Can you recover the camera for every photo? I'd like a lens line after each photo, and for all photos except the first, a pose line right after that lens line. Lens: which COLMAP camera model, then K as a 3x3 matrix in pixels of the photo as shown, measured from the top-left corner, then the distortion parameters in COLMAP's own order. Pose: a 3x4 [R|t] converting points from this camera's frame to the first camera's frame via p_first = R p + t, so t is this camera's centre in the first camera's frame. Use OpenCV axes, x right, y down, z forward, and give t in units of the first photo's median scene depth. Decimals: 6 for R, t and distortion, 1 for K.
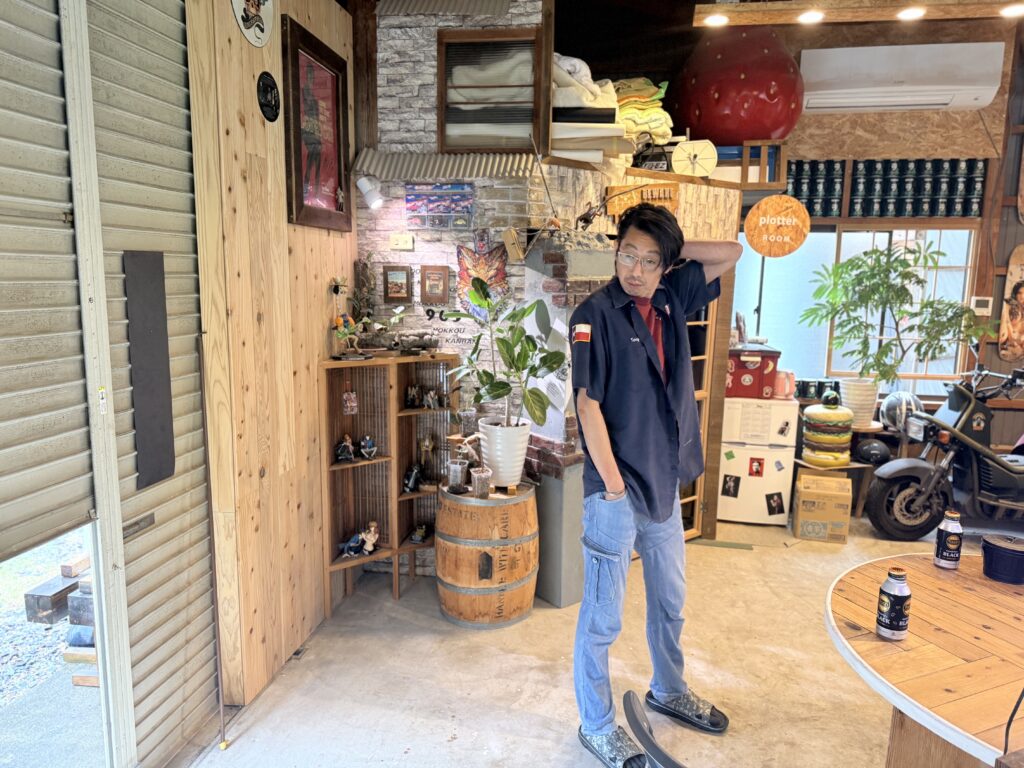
lens RADIAL K [[725.5, 0, 513.9], [0, 725.5, 386.0], [0, 0, 1]] dist [0.063989, -0.079820]
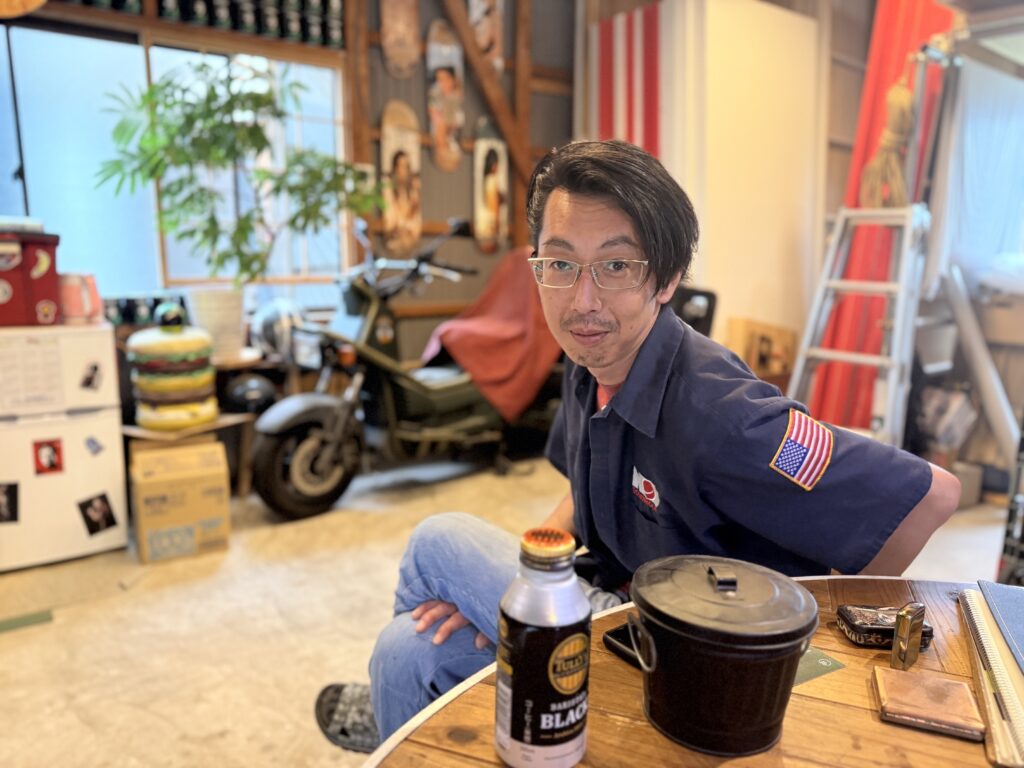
lens RADIAL K [[725.5, 0, 513.9], [0, 725.5, 386.0], [0, 0, 1]] dist [0.063989, -0.079820]
pose [[0.690993, -0.144159, 0.708341, 0.198897], [0.106379, 0.989523, 0.097610, 0.044937], [-0.714991, 0.007905, 0.699089, 0.392268]]
